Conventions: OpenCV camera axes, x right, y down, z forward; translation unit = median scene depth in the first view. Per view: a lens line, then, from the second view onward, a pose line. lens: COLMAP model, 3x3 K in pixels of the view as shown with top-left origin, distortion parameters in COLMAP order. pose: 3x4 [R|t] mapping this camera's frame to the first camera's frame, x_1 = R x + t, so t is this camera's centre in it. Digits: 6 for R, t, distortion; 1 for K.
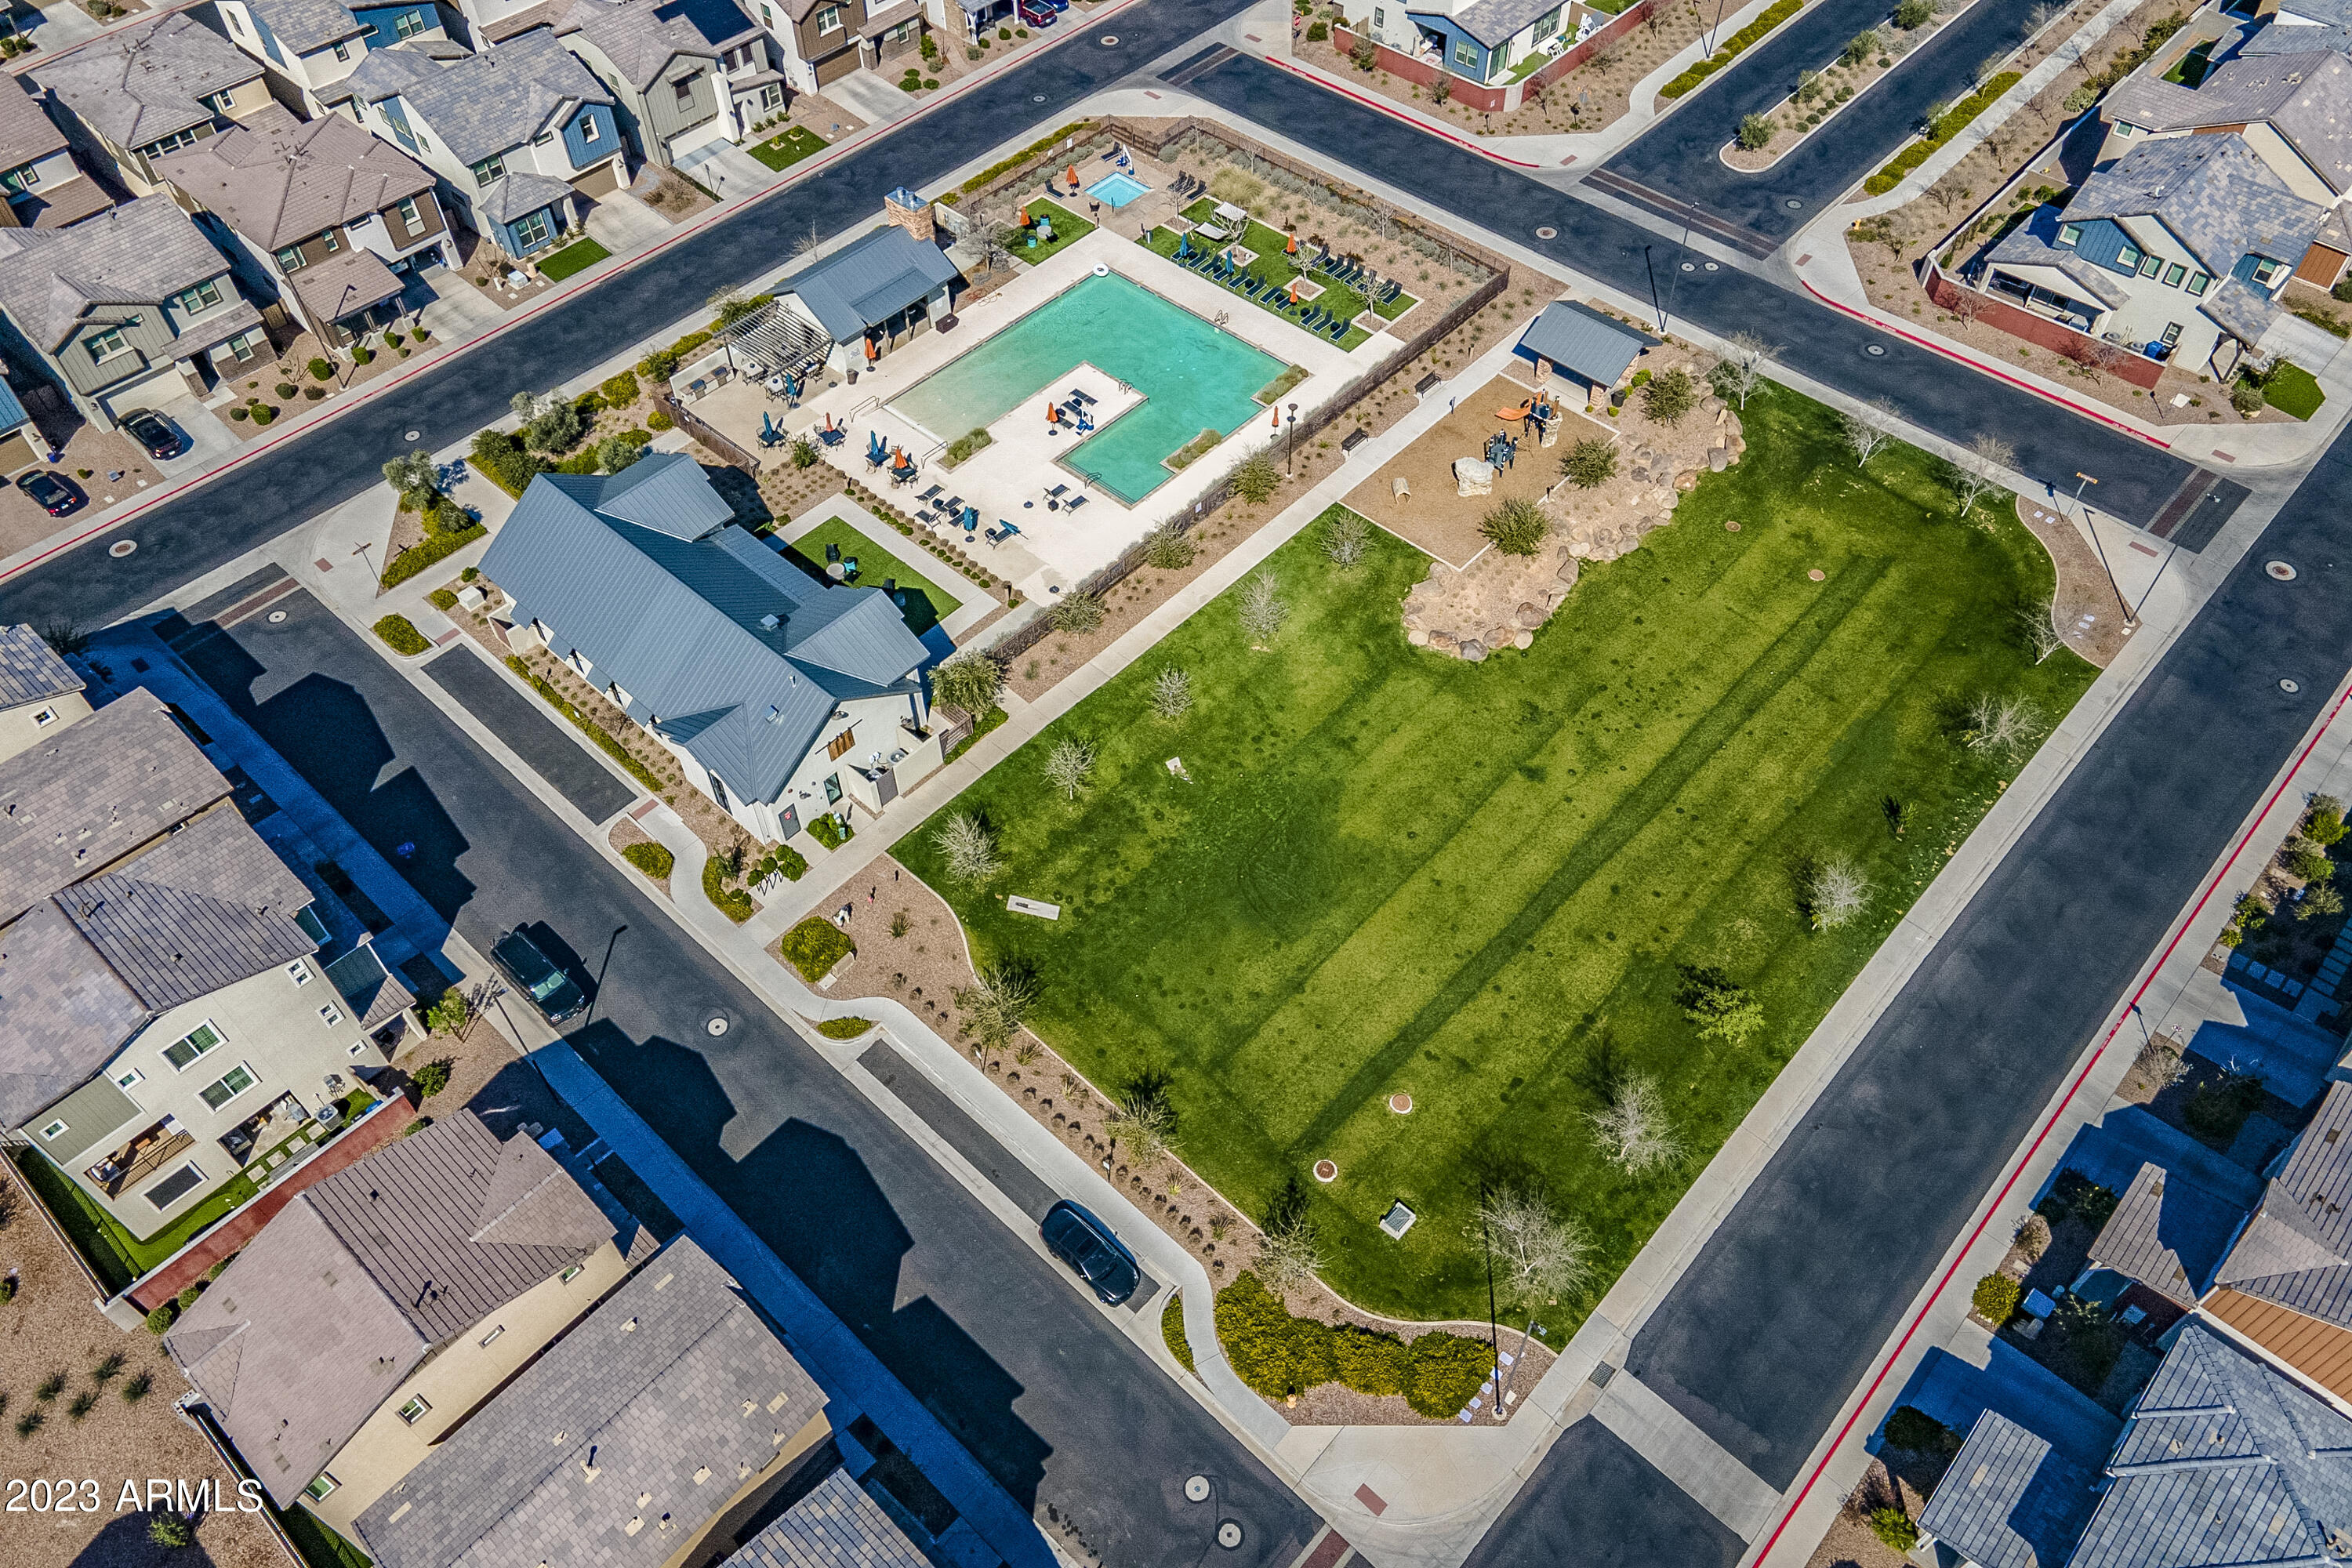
lens RADIAL K [[1708.9, 0, 1182.9], [0, 1708.9, 760.3], [0, 0, 1]] dist [0.037187, 0.026951]
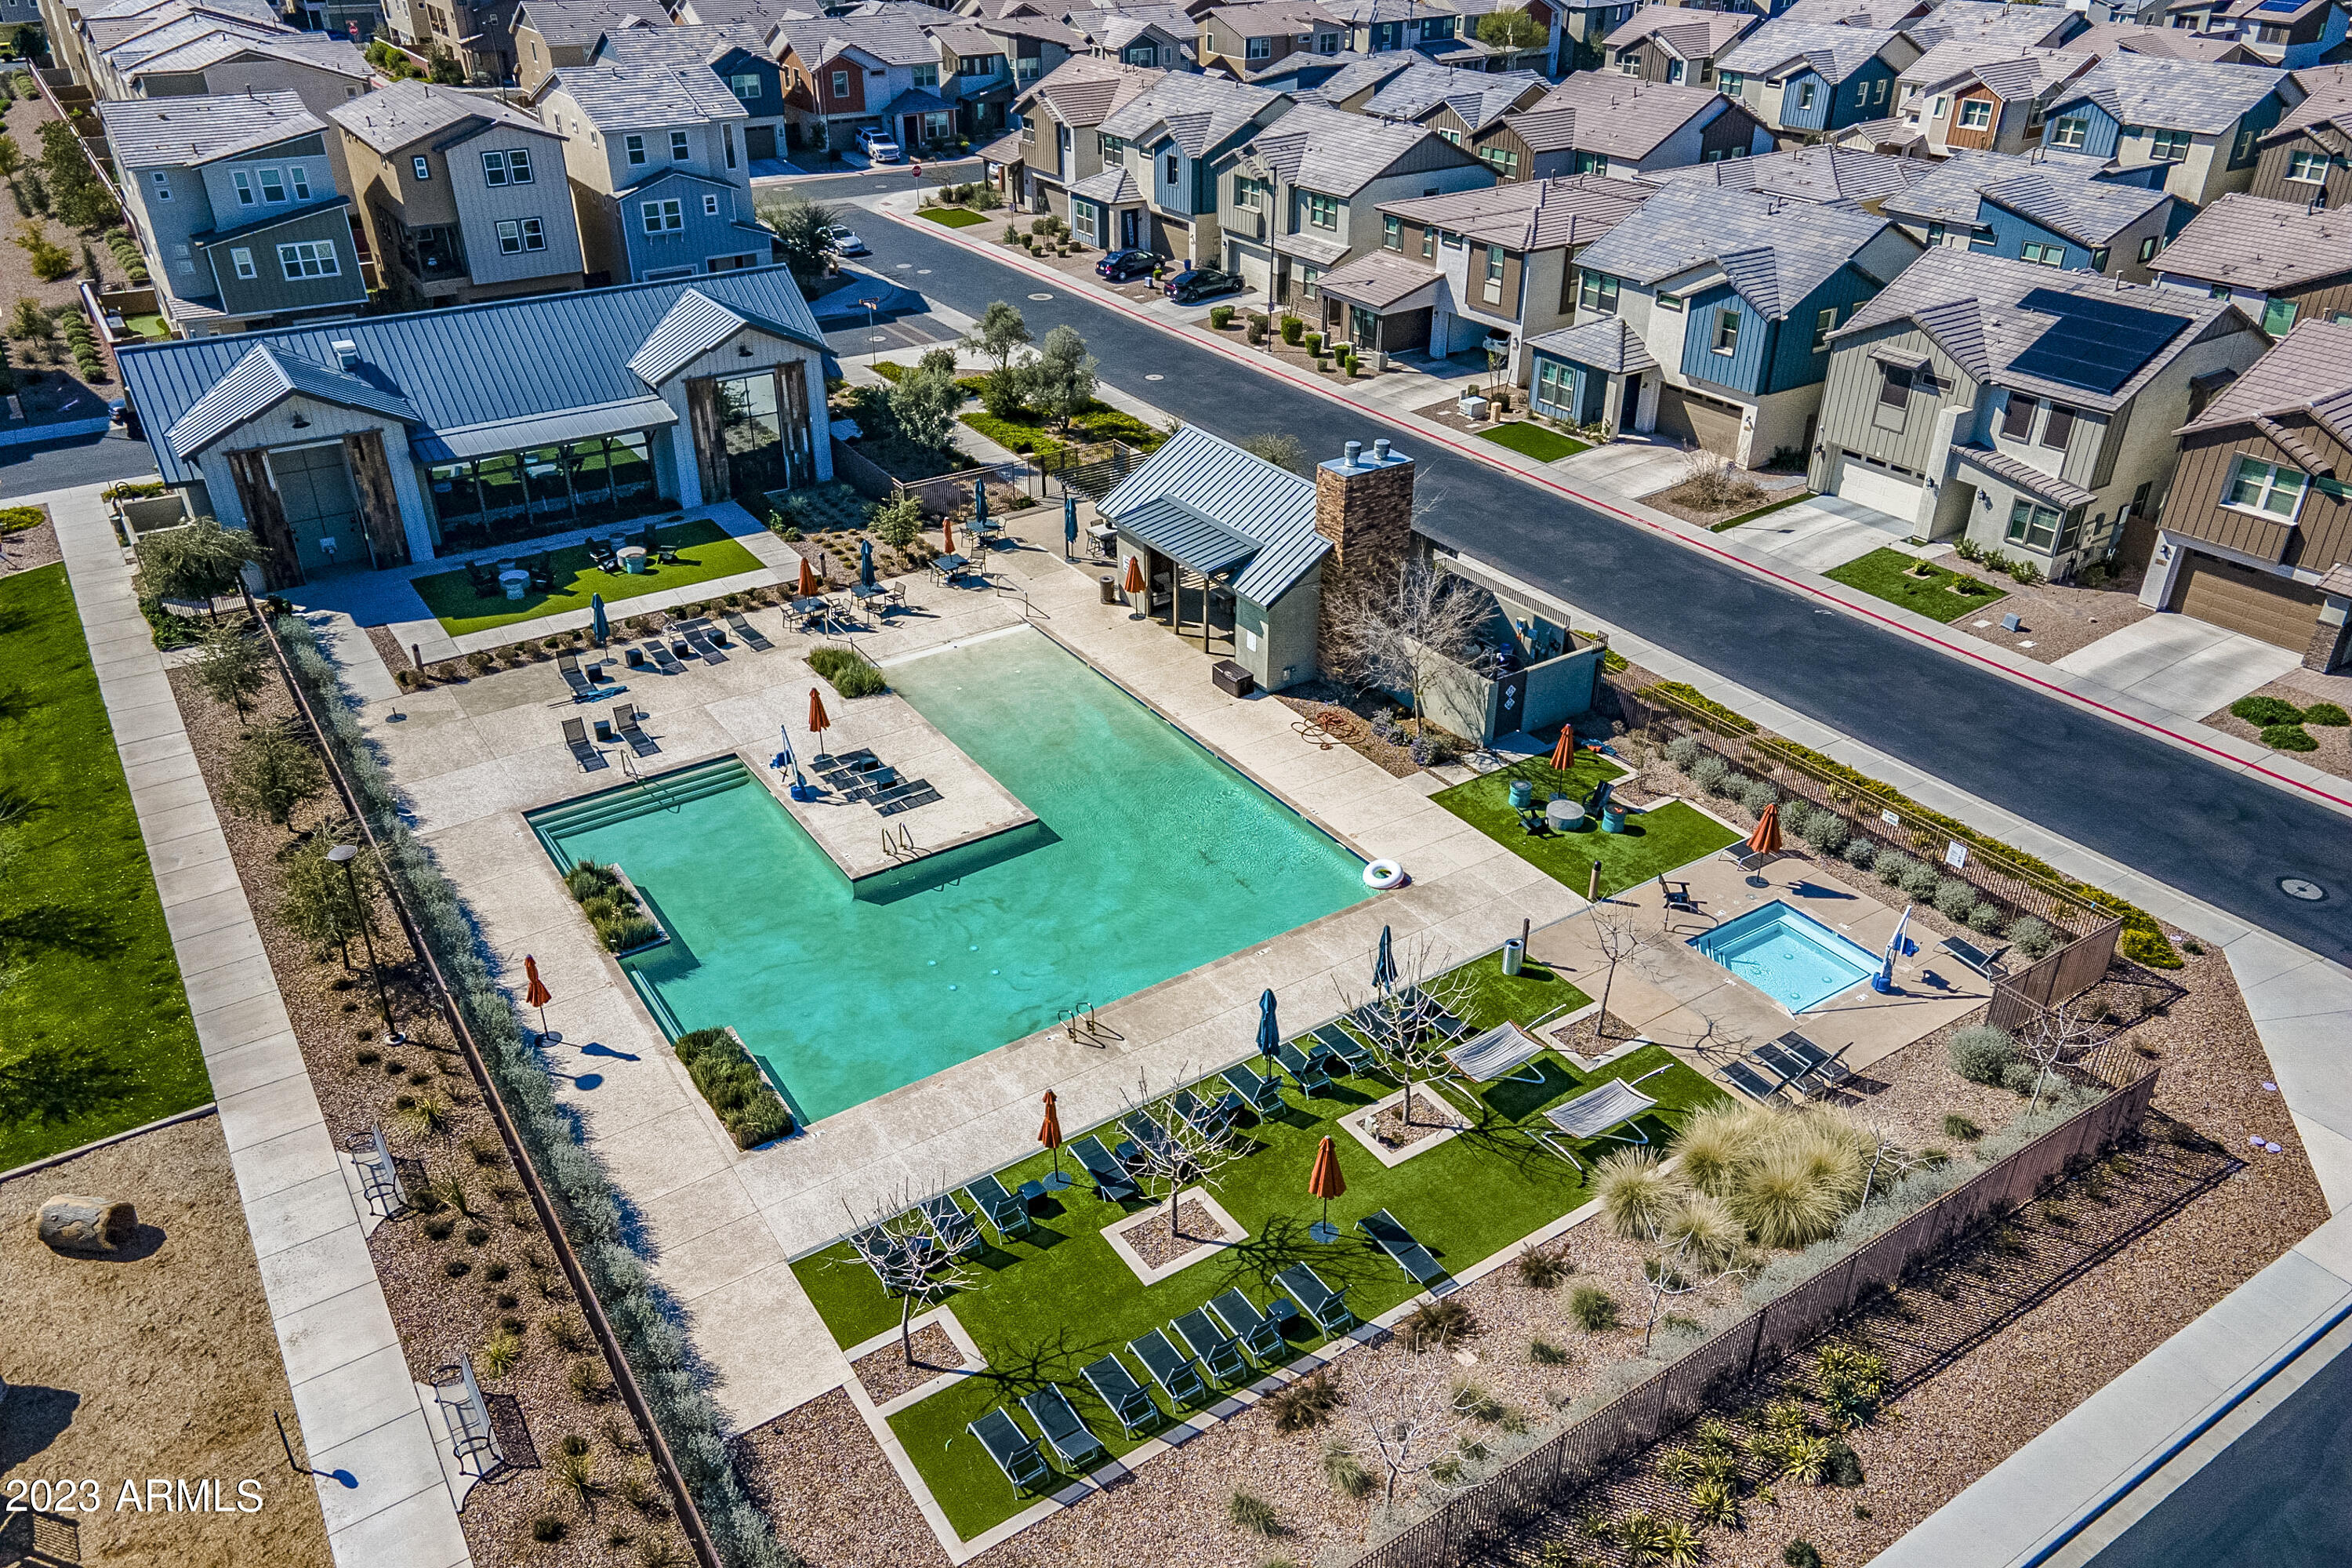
lens RADIAL K [[1708.9, 0, 1174.6], [0, 1708.9, 770.9], [0, 0, 1]] dist [0.037187, 0.026951]
pose [[-0.242800, 0.487491, -0.838690, 0.285449], [-0.739372, 0.466690, 0.485313, -0.465938], [0.627994, 0.737938, 0.247125, 0.891323]]
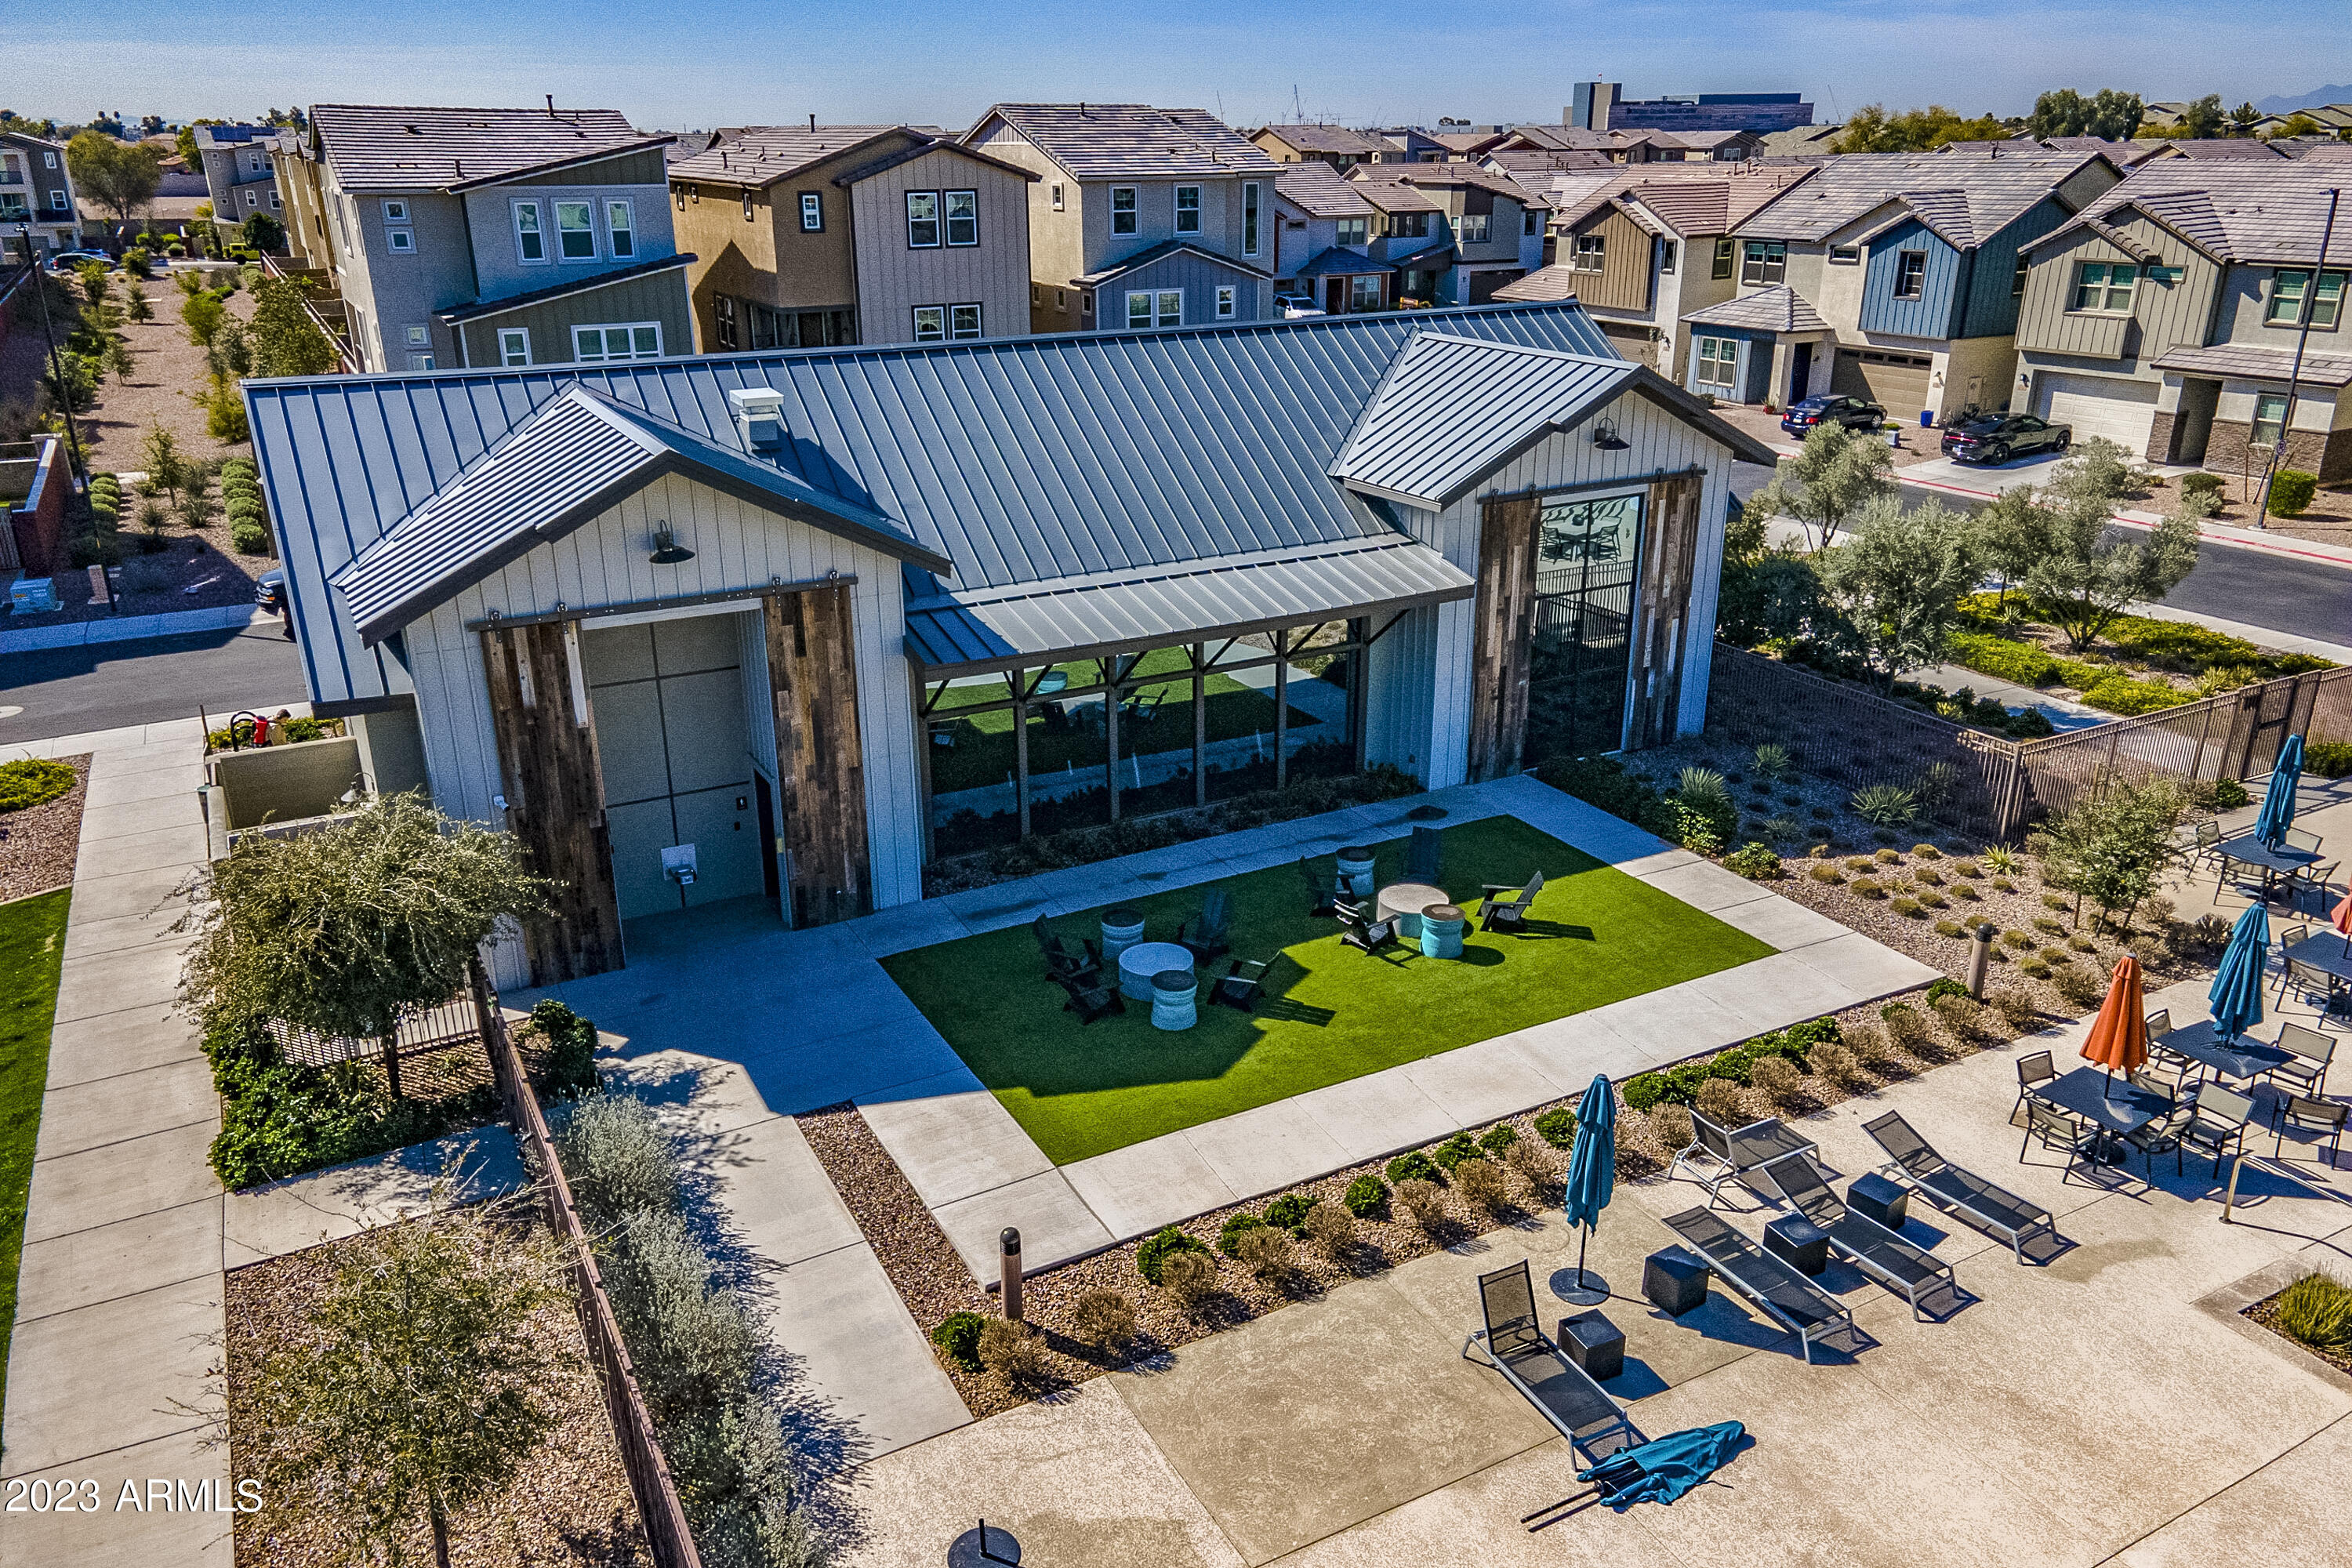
lens RADIAL K [[1708.9, 0, 1166.8], [0, 1708.9, 764.6], [0, 0, 1]] dist [0.037187, 0.026951]
pose [[-0.326531, 0.337381, -0.882922, 0.022301], [-0.716545, 0.520821, 0.464015, -0.184682], [0.616394, 0.784168, 0.071685, 0.817070]]
